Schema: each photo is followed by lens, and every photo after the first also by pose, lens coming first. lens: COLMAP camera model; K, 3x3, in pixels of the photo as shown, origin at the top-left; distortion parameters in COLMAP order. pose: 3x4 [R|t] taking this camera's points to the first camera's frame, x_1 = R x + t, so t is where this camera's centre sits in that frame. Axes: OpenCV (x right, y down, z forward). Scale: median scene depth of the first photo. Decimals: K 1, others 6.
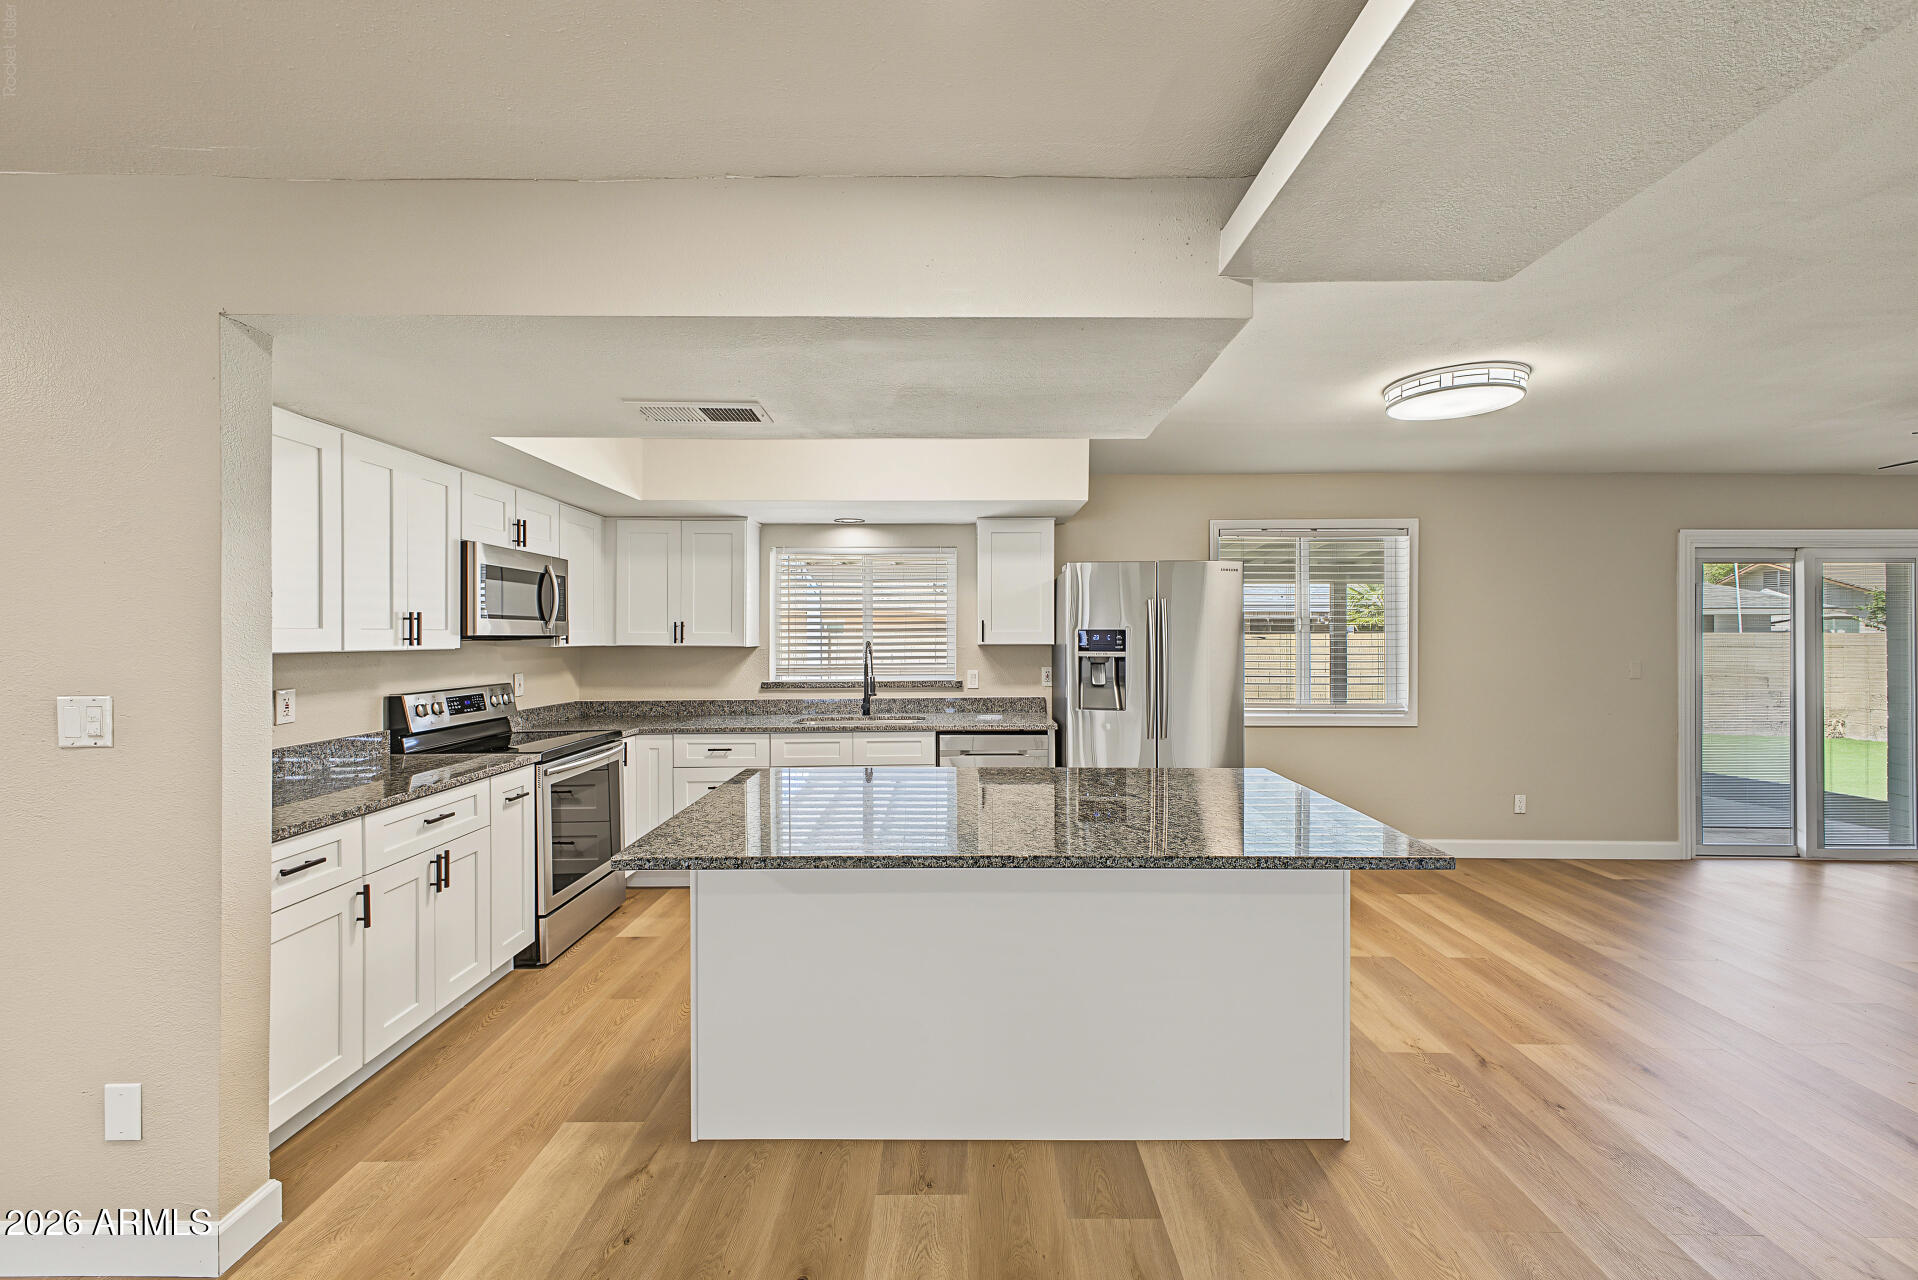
lens RADIAL K [[739.7, 0, 970.1], [0, 739.7, 641.7], [0, 0, 1]] dist [0.002818, -0.000091]
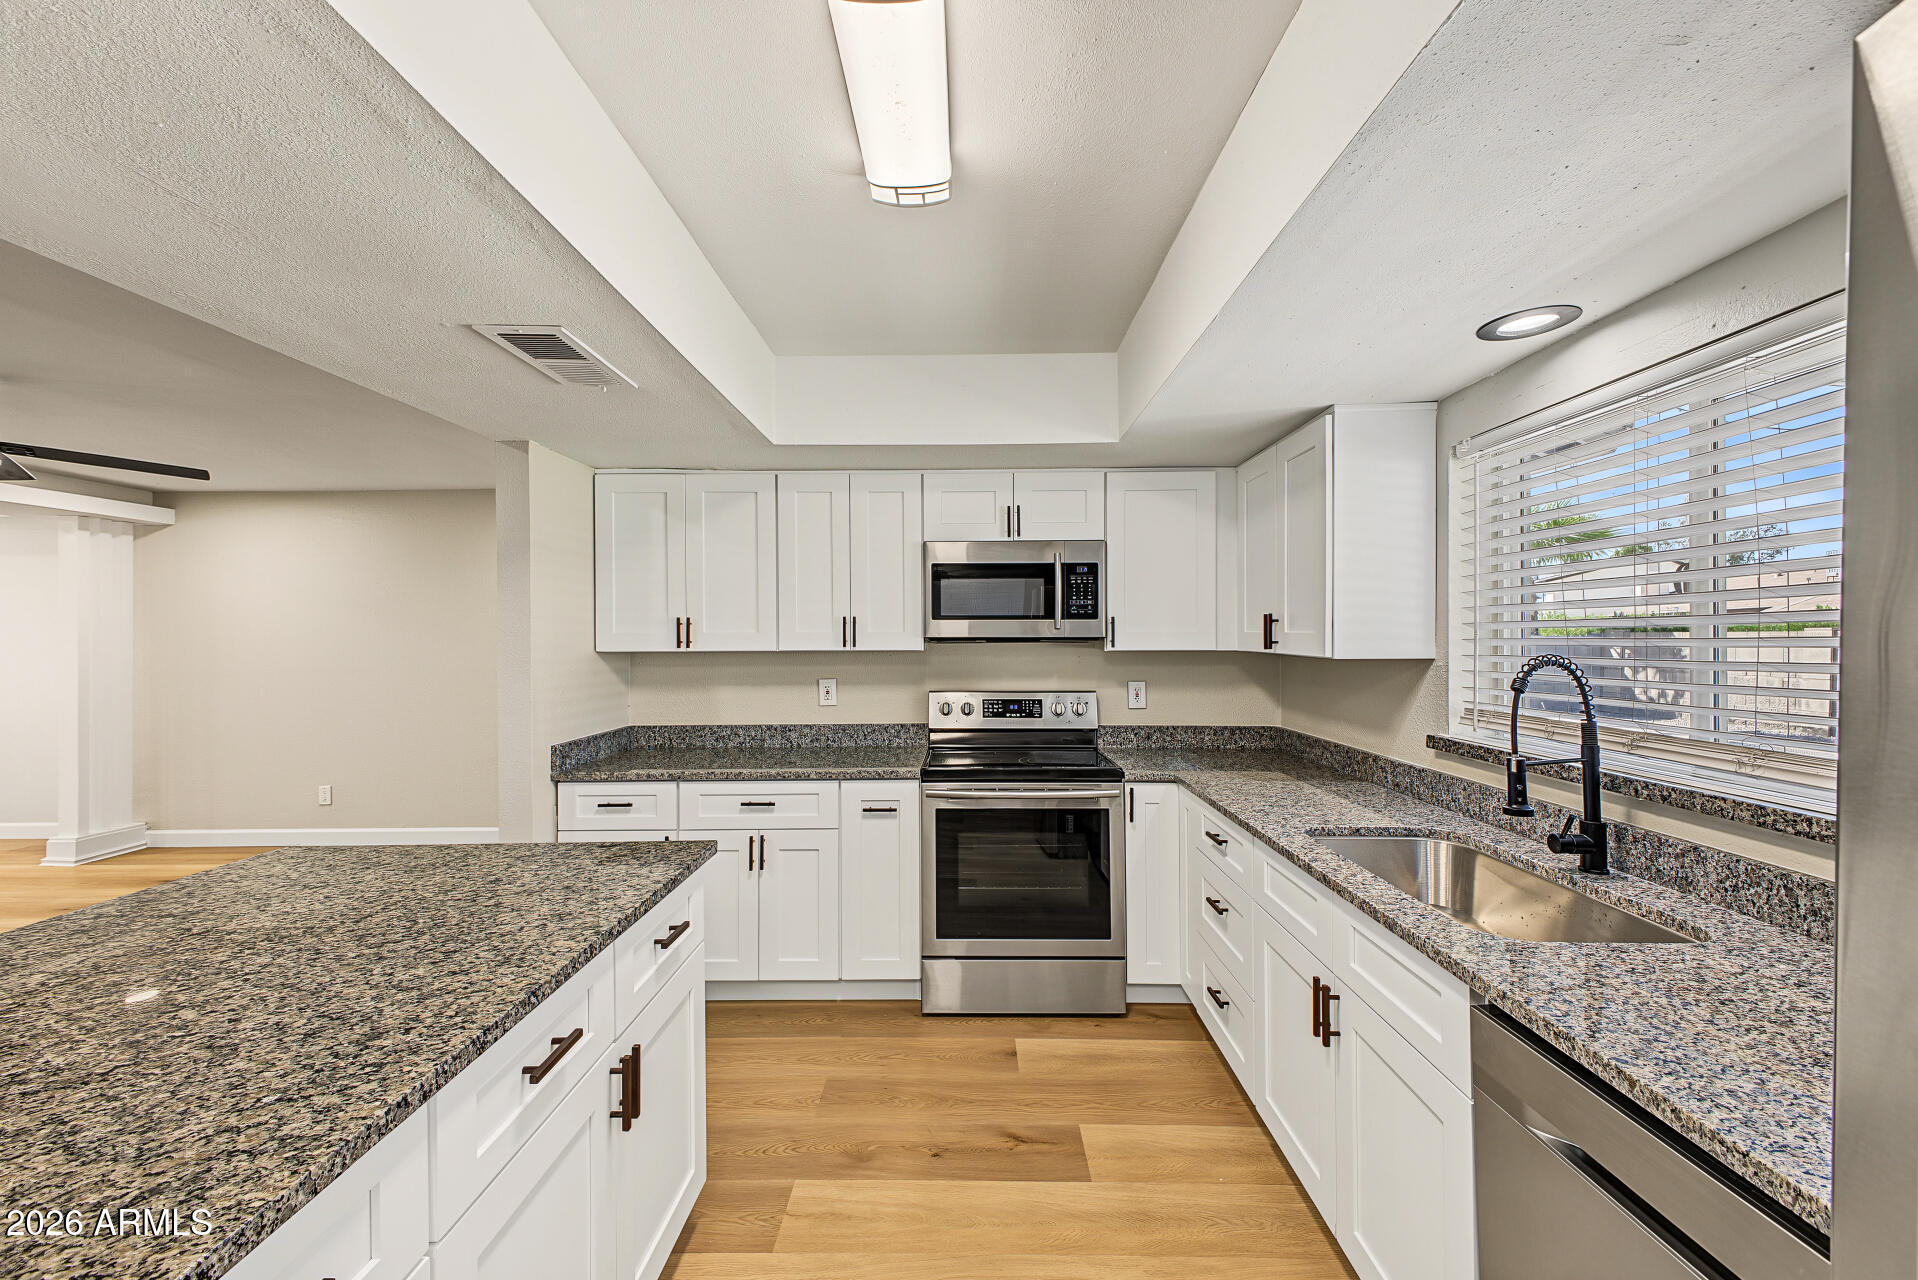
lens RADIAL K [[739.7, 0, 967.9], [0, 739.7, 636.5], [0, 0, 1]] dist [0.002818, -0.000091]
pose [[-0.006668, 0.000683, -0.999978, 0.257274], [-0.007910, 0.999968, 0.000736, -0.008318], [0.999946, 0.007914, -0.006663, 0.906226]]
